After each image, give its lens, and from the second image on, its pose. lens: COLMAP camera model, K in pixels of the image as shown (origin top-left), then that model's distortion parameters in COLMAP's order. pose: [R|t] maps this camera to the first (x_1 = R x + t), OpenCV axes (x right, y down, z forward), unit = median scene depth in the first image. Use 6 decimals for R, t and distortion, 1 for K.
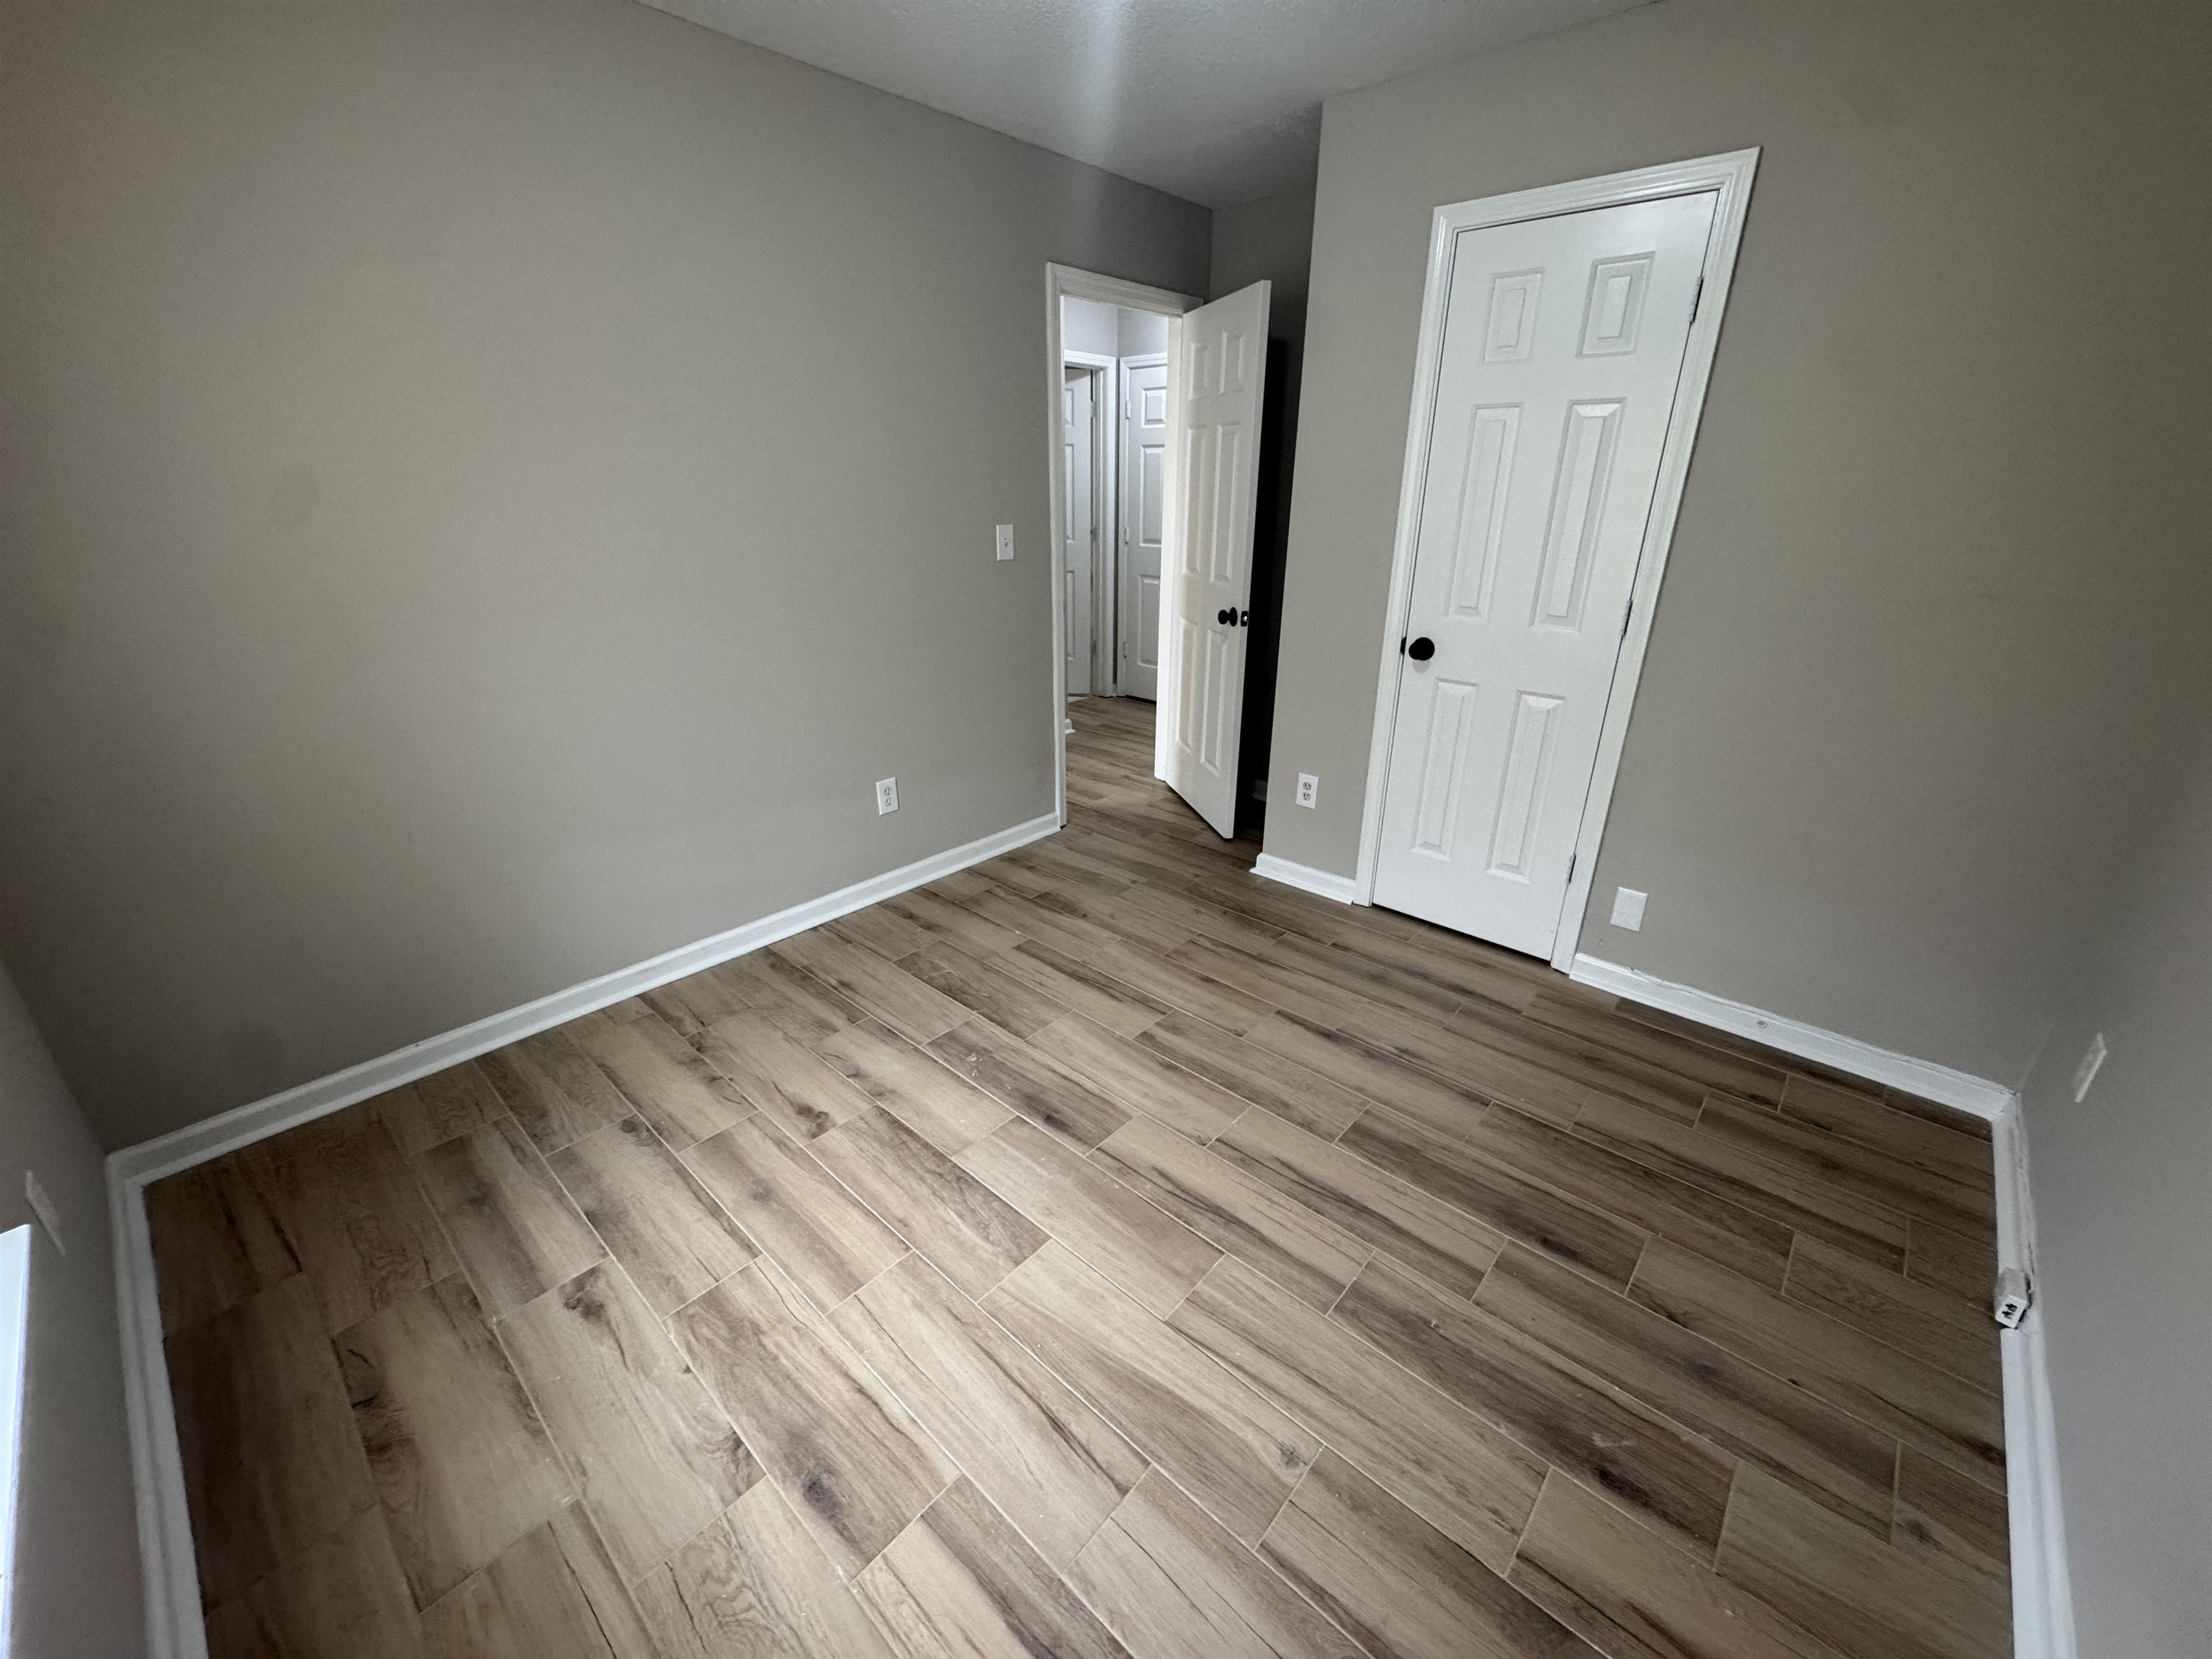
lens RADIAL K [[897.9, 0, 1106.0], [0, 897.9, 829.5], [0, 0, 1]] dist [-0.019558, 0.000200]
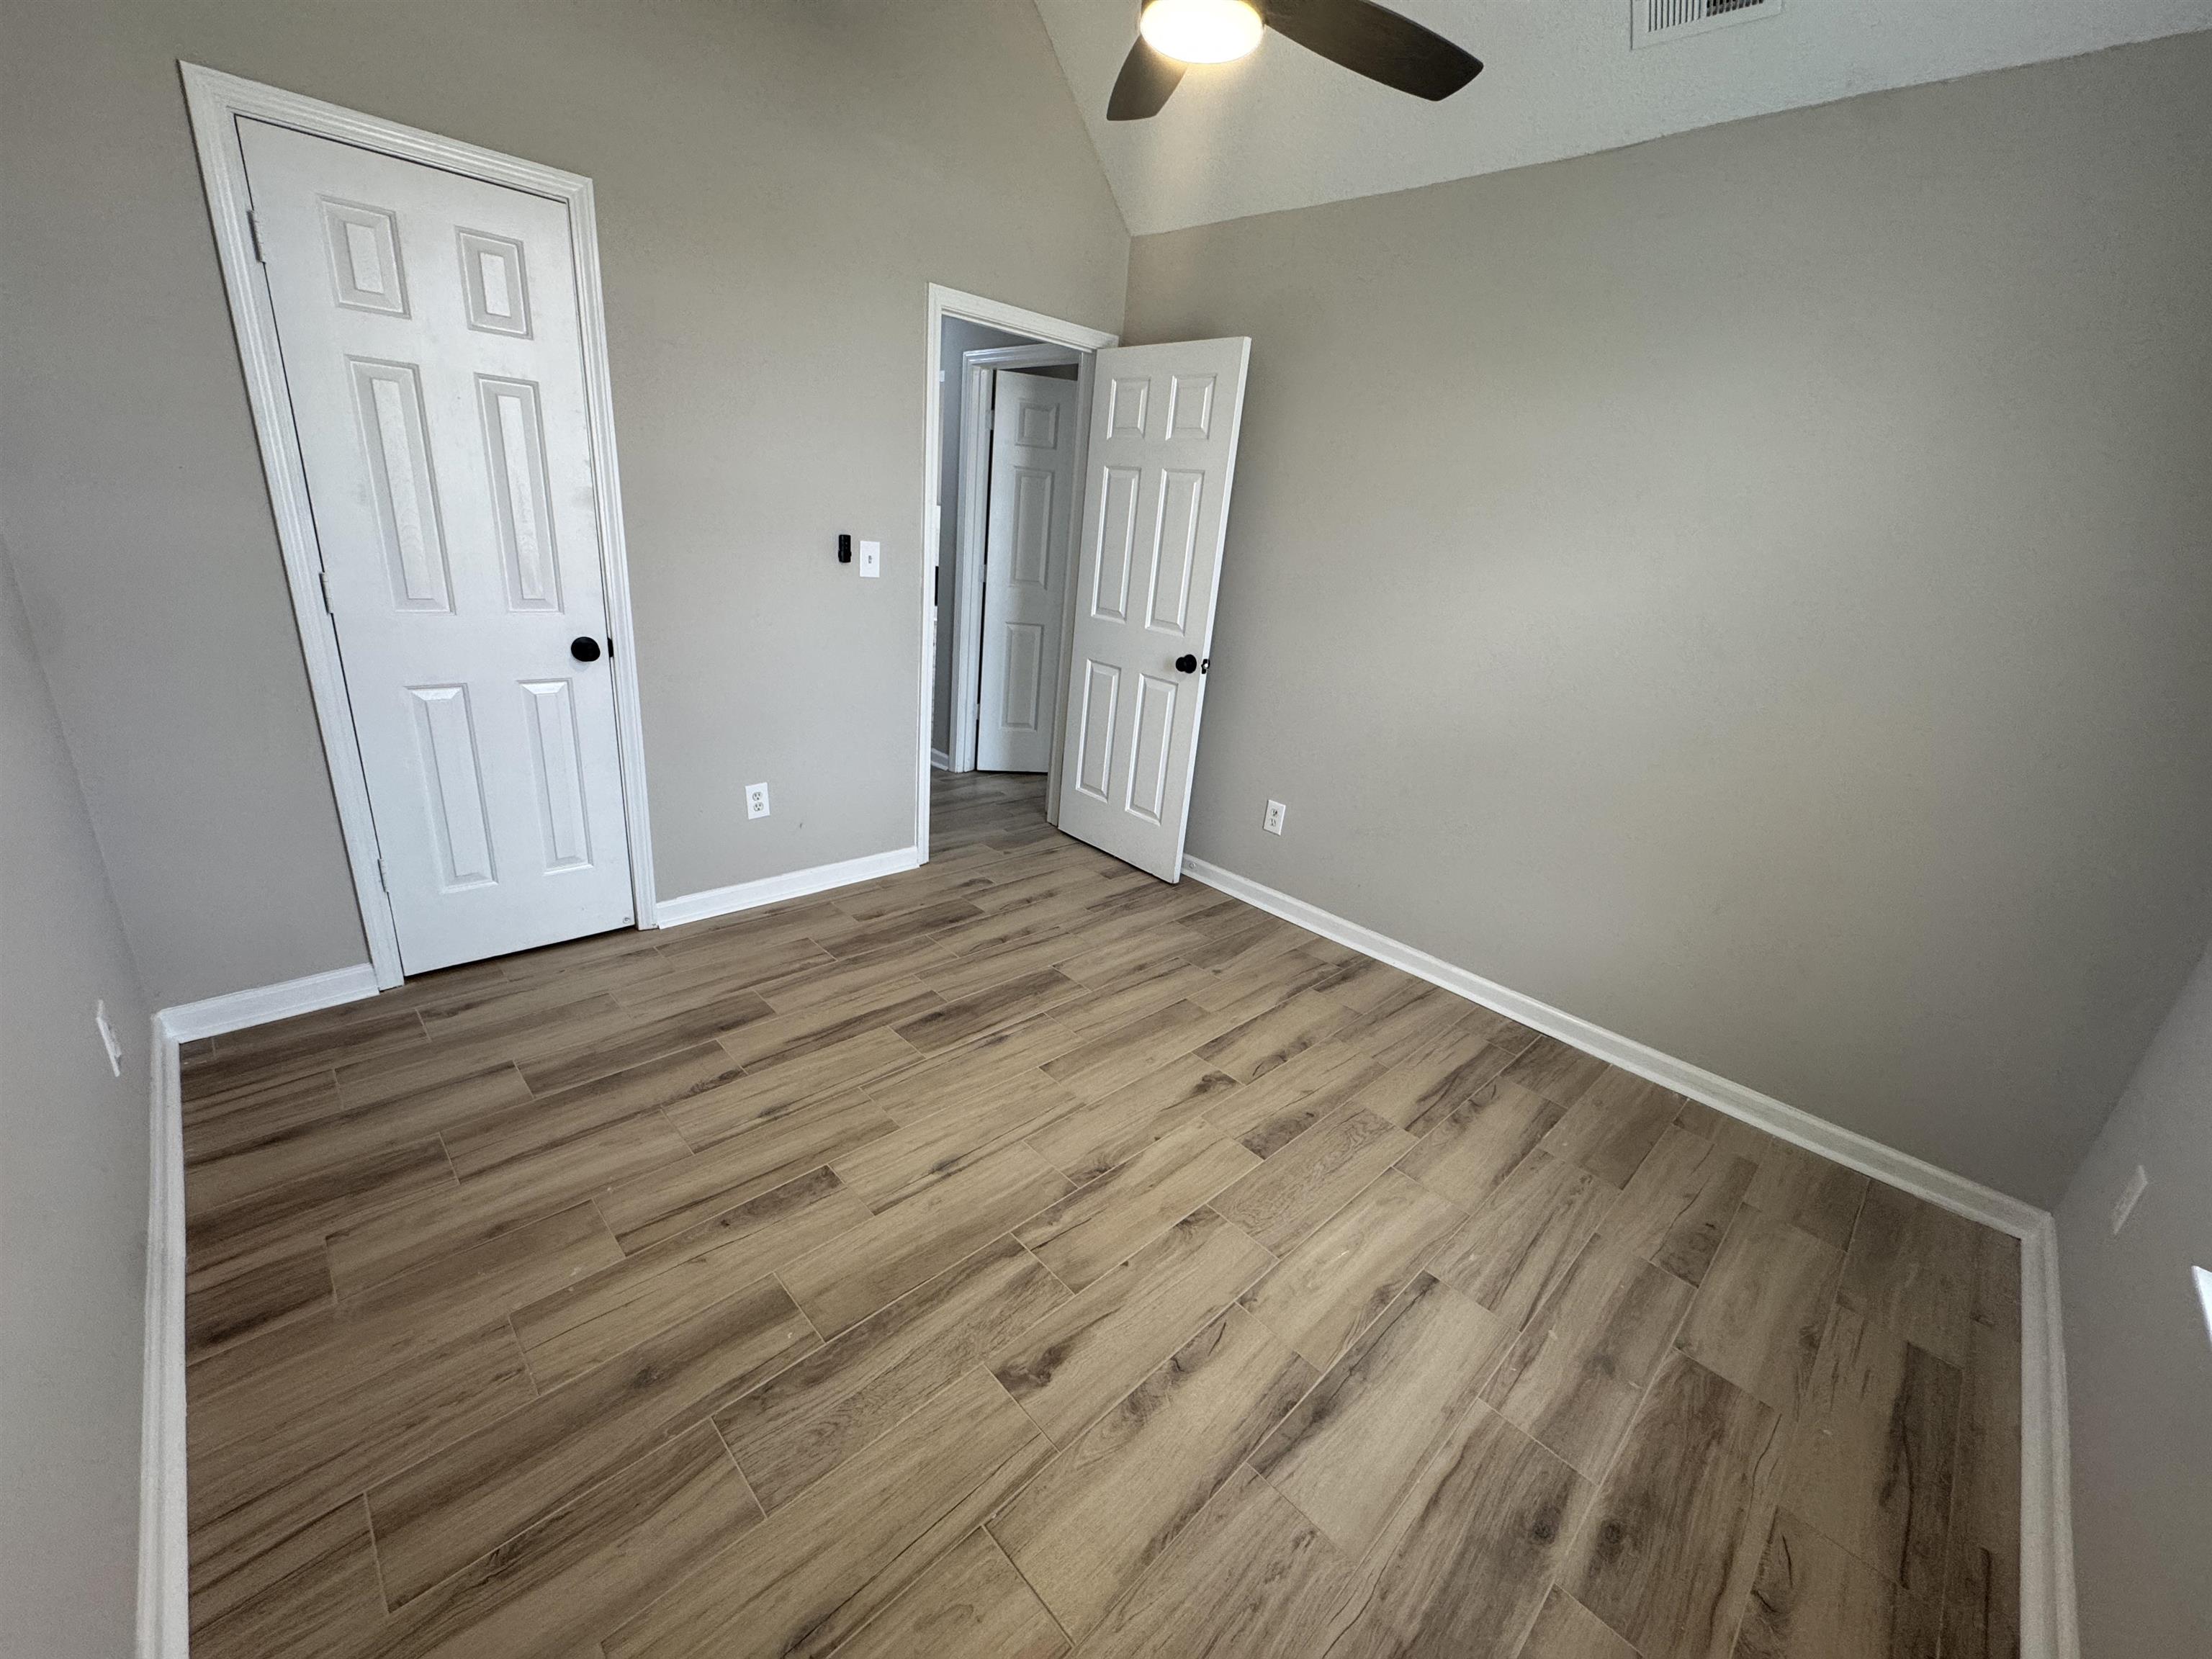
lens RADIAL K [[881.8, 0, 1106.0], [0, 881.8, 829.5], [0, 0, 1]] dist [-0.003760, 0.000370]
pose [[0.048727, -0.349109, 0.935814, -0.930583], [0.258885, 0.909323, 0.325746, -0.441140], [-0.964678, 0.226395, 0.134687, 1.042668]]
